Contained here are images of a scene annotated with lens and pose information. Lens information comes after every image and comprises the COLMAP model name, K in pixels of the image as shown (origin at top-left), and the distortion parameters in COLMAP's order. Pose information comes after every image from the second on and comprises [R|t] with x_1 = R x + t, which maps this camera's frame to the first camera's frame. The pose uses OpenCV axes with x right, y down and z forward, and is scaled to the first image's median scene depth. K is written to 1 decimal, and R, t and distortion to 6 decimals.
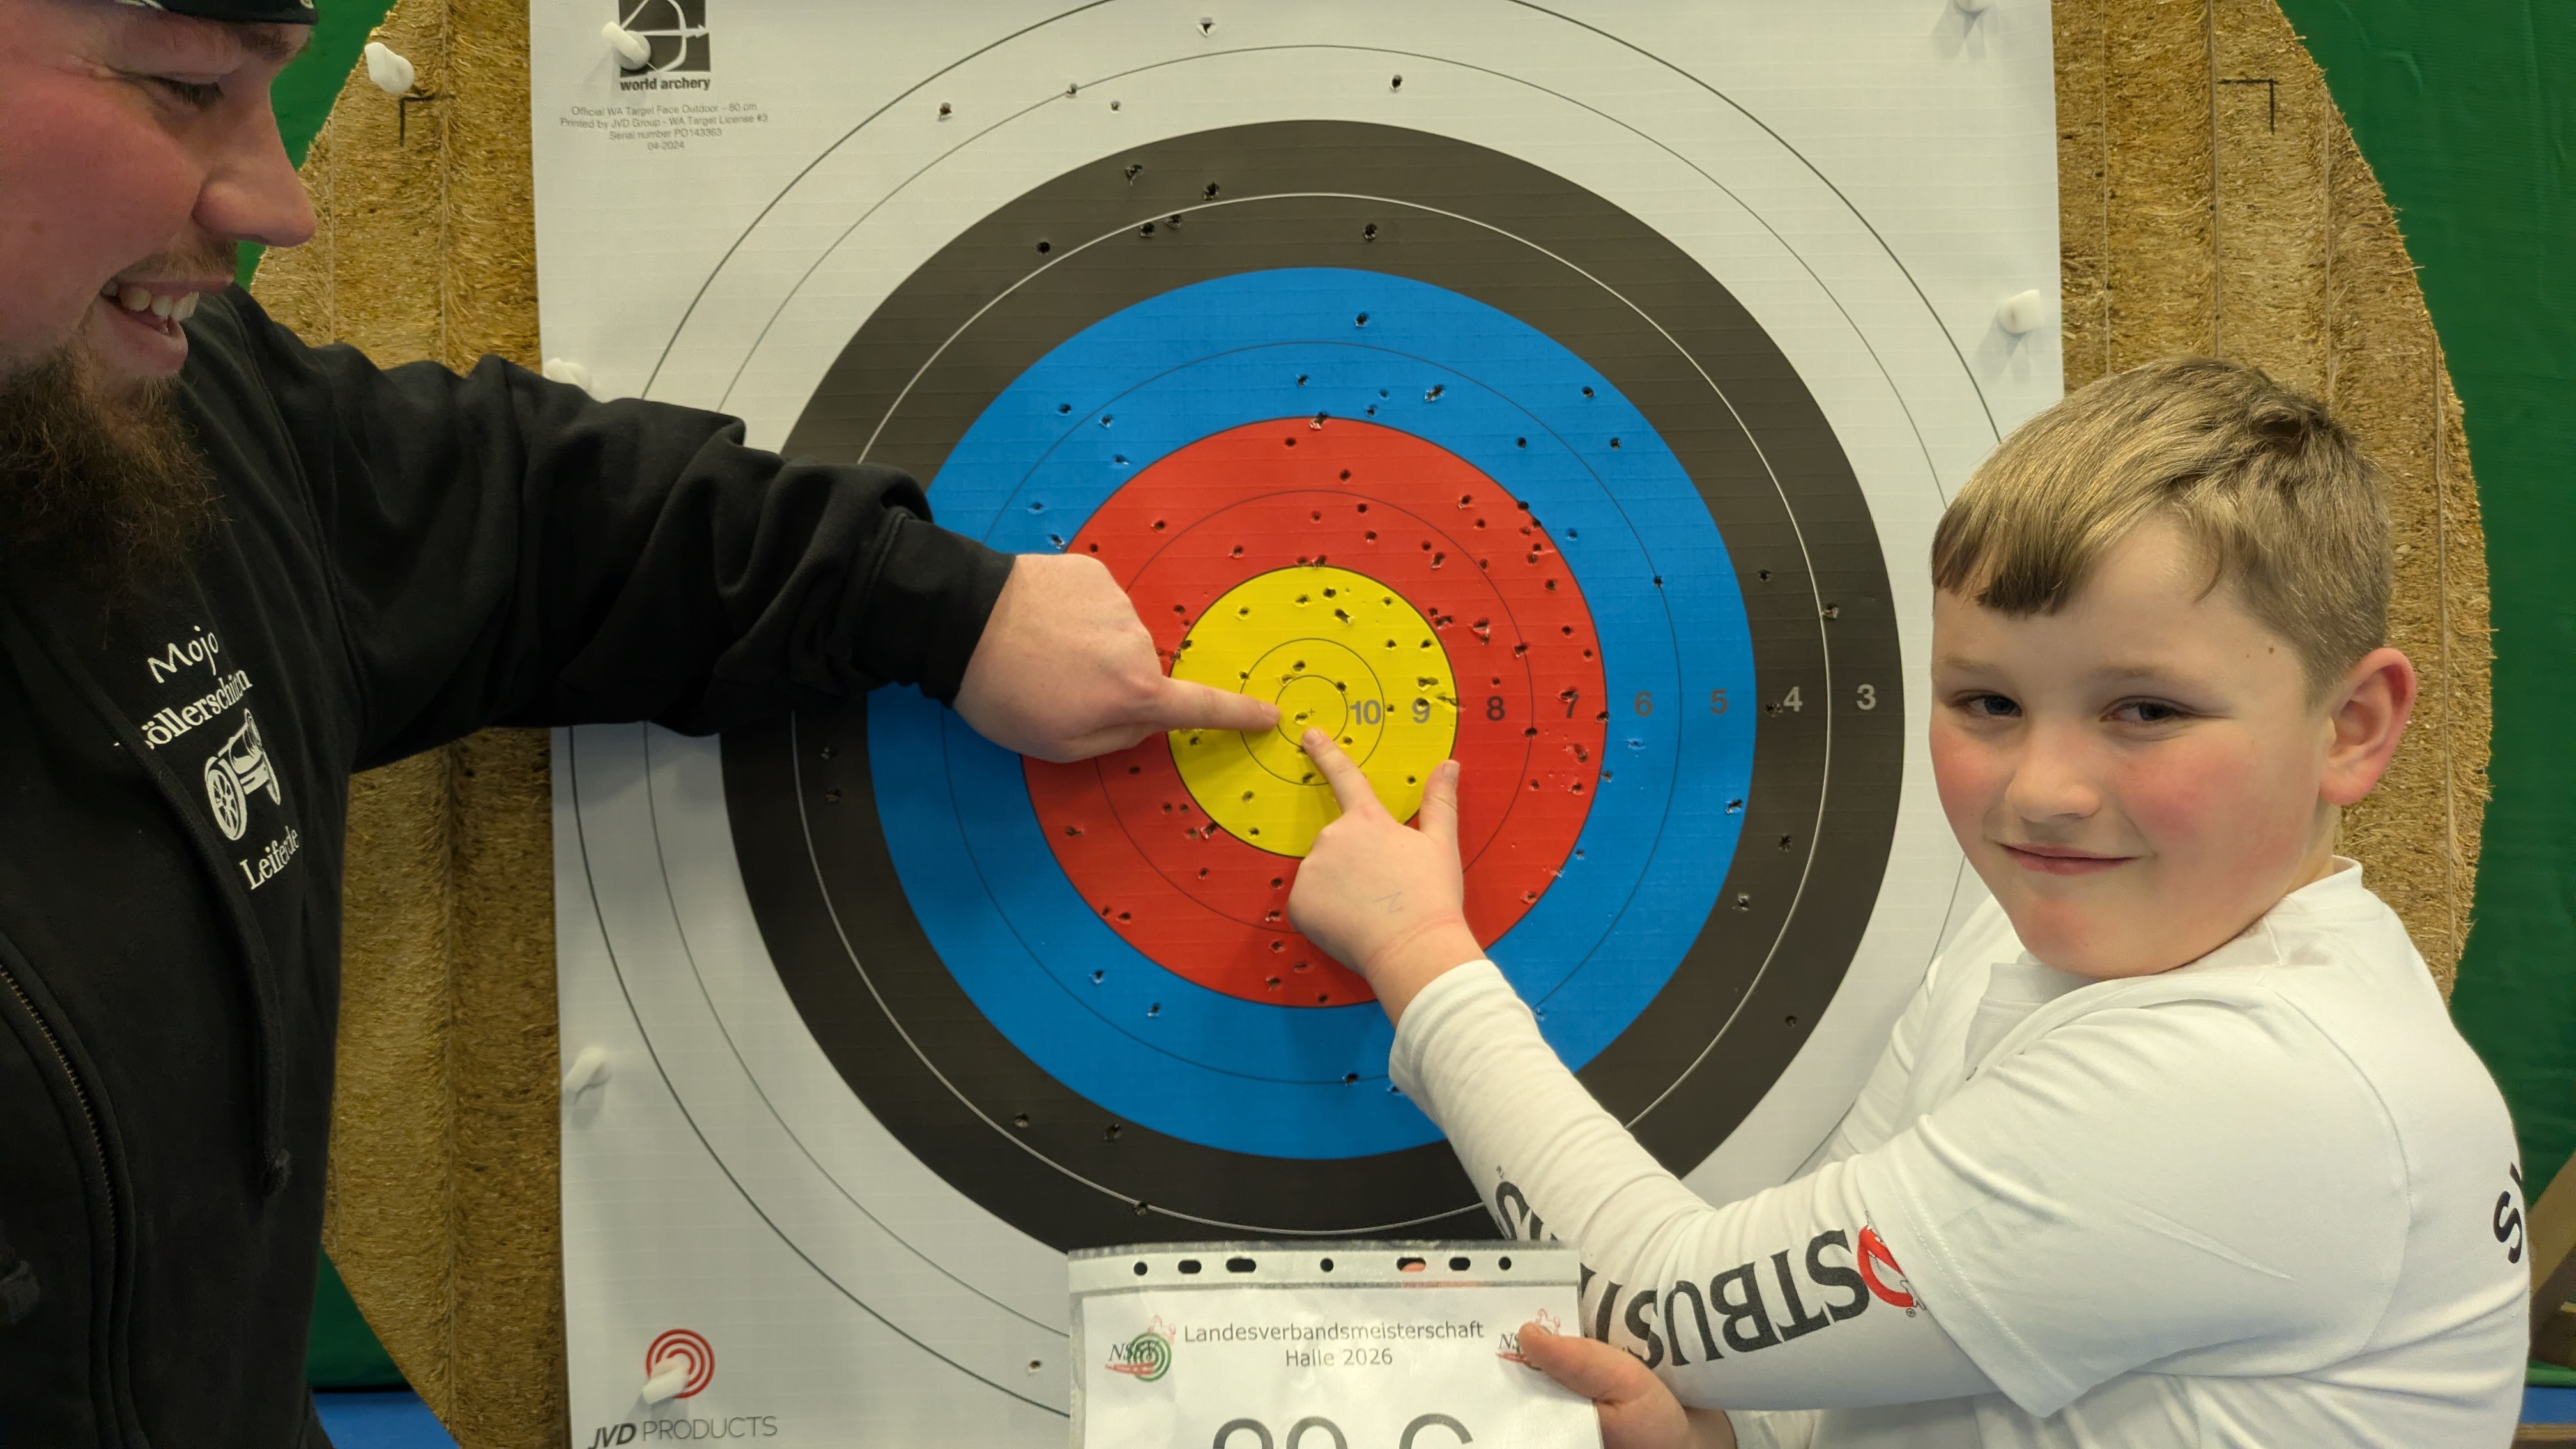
lens RADIAL K [[2199.8, 0, 1292.0], [0, 2199.8, 721.4], [0, 0, 1]] dist [0.048875, -0.079622]
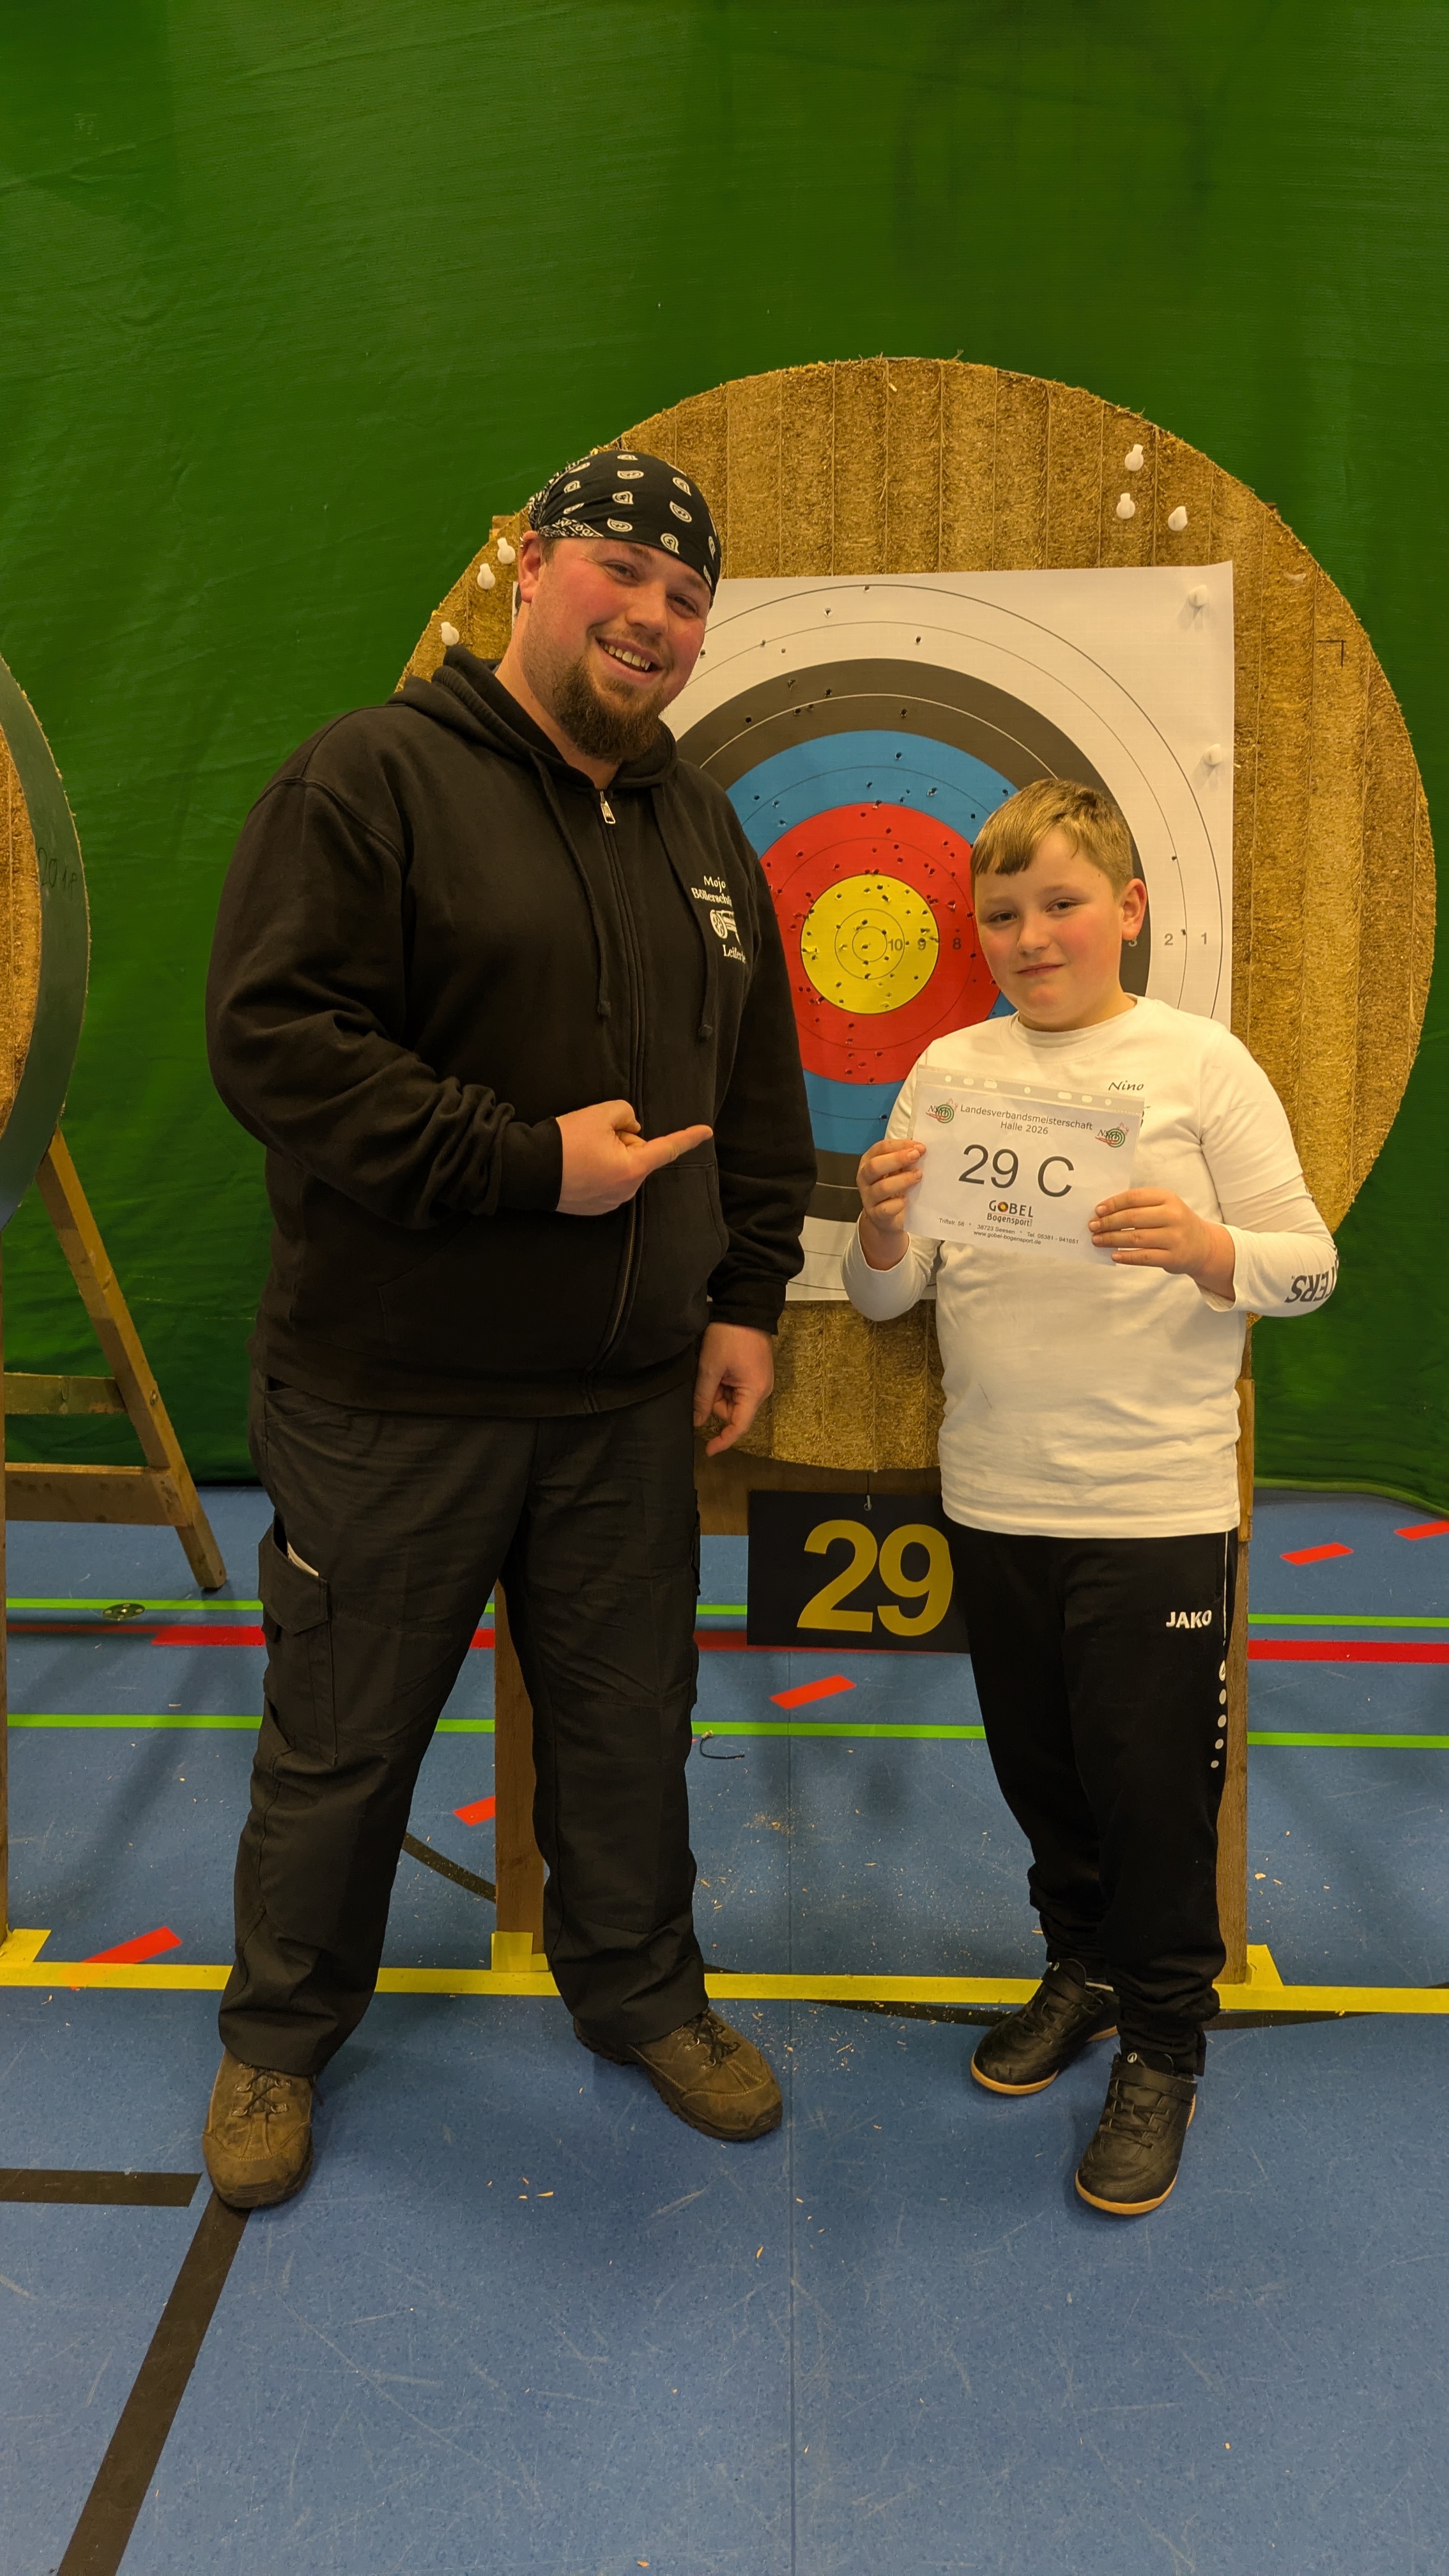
lens RADIAL K [[2199.8, 0, 714.9], [0, 2199.8, 1294.4], [0, 0, 1]] dist [0.048875, -0.079622]
pose [[0.998993, 0.019009, -0.040630, -0.047353], [-0.015026, 0.995252, 0.096169, 0.128247], [0.042265, -0.095462, 0.994535, -1.139926]]
